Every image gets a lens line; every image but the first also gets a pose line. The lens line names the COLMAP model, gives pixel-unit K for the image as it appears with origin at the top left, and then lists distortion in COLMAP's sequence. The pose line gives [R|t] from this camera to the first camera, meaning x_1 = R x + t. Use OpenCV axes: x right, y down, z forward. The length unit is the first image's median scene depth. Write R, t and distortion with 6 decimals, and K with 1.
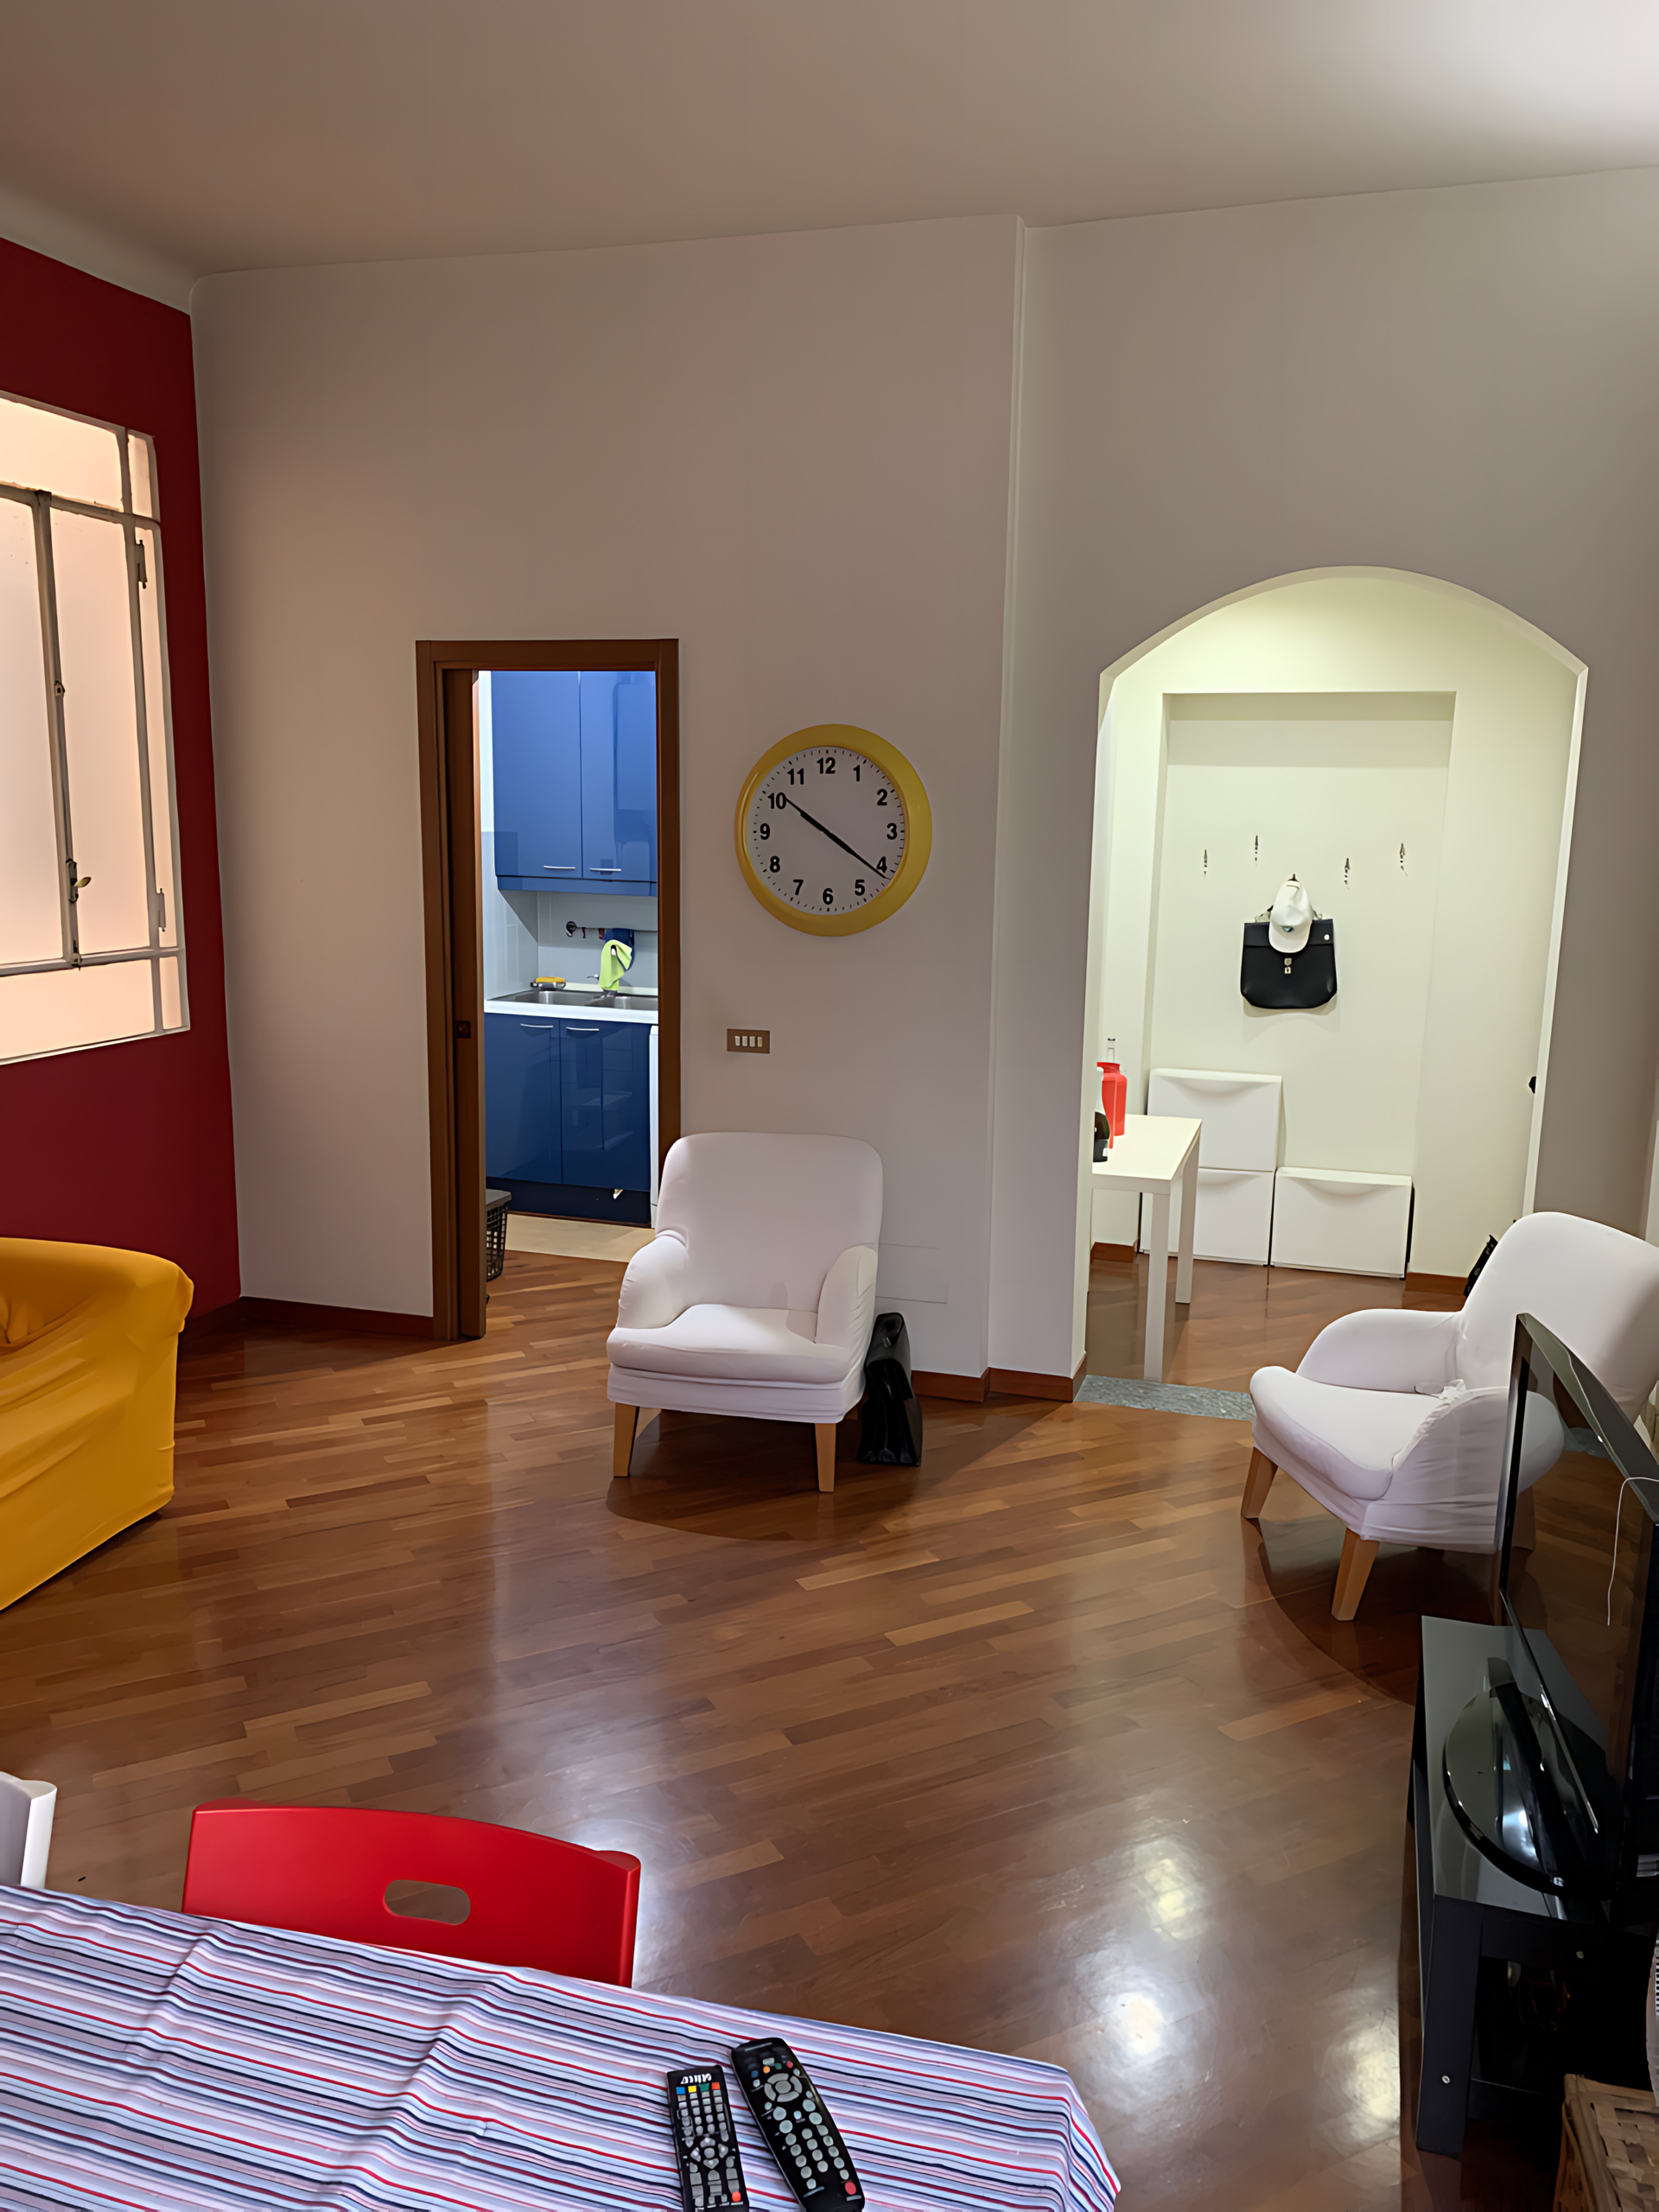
lens RADIAL K [[1691.2, 0, 846.7], [0, 1691.2, 1103.3], [0, 0, 1]] dist [0.021770, -0.035513]
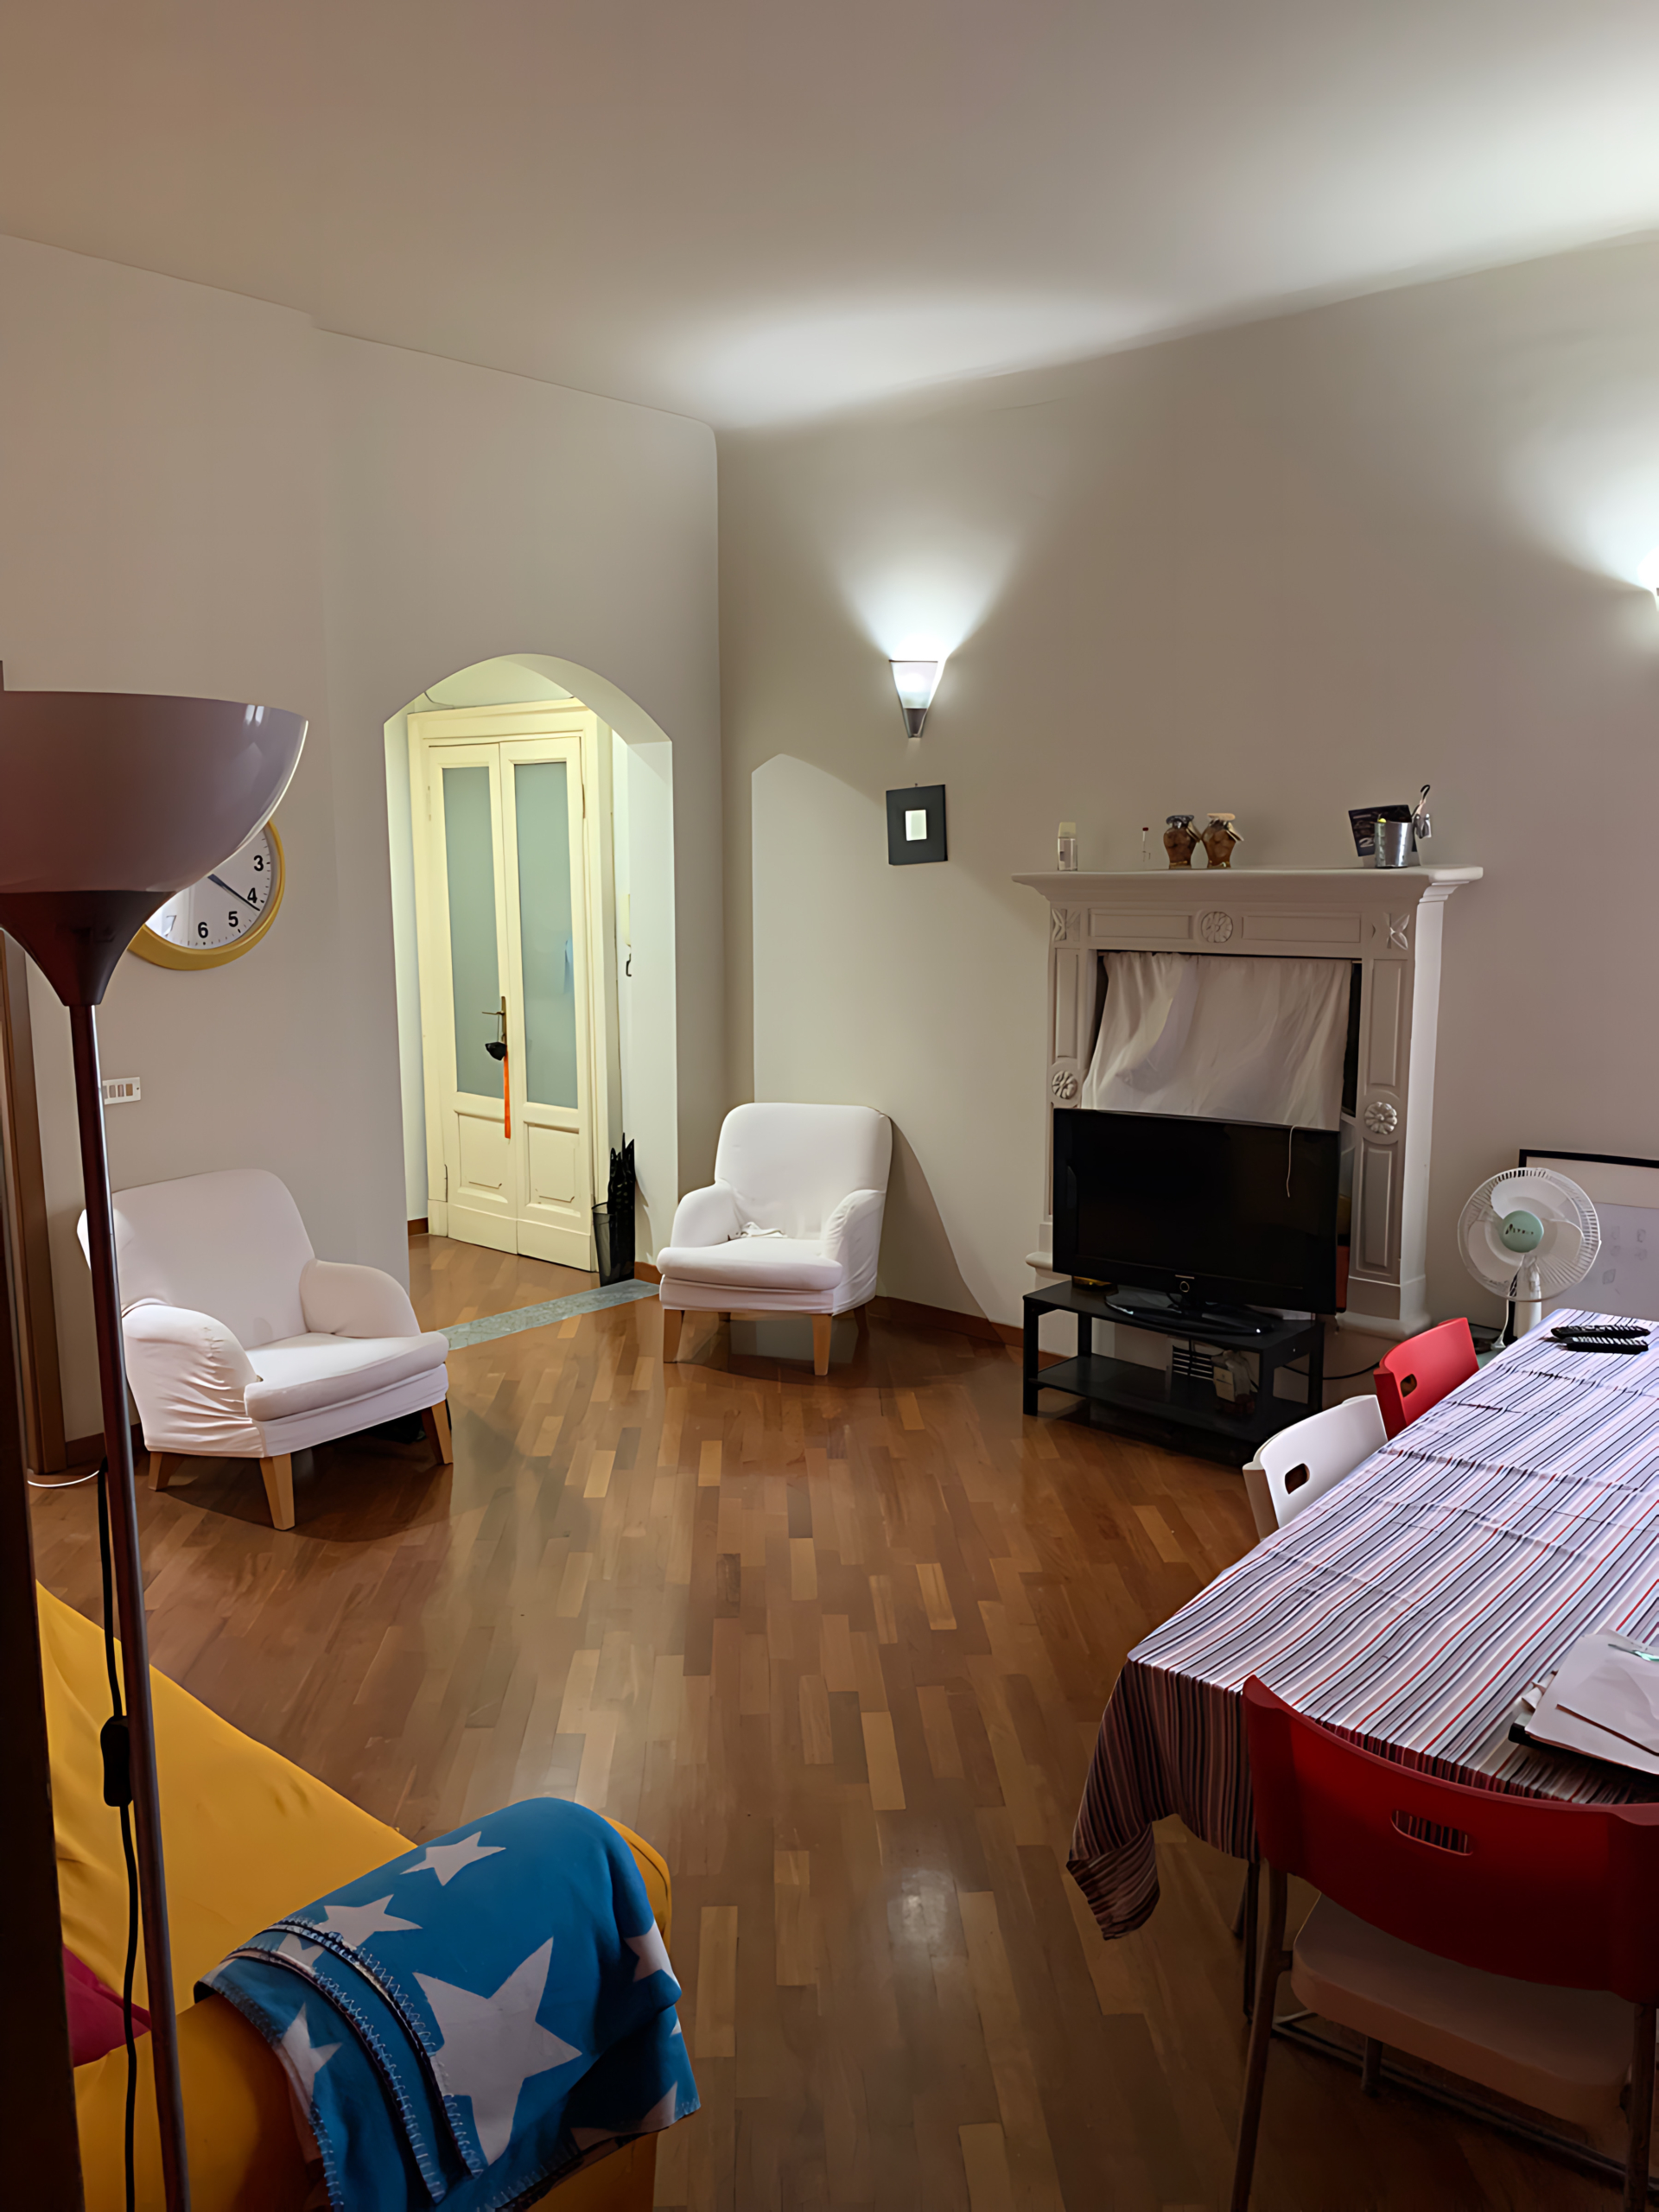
lens RADIAL K [[1691.2, 0, 840.6], [0, 1691.2, 1114.9], [0, 0, 1]] dist [0.021770, -0.035513]
pose [[0.387971, -0.152858, 0.908908, -0.802999], [0.165296, 0.981702, 0.094543, -0.048367], [-0.906728, 0.113559, 0.406139, 0.271020]]
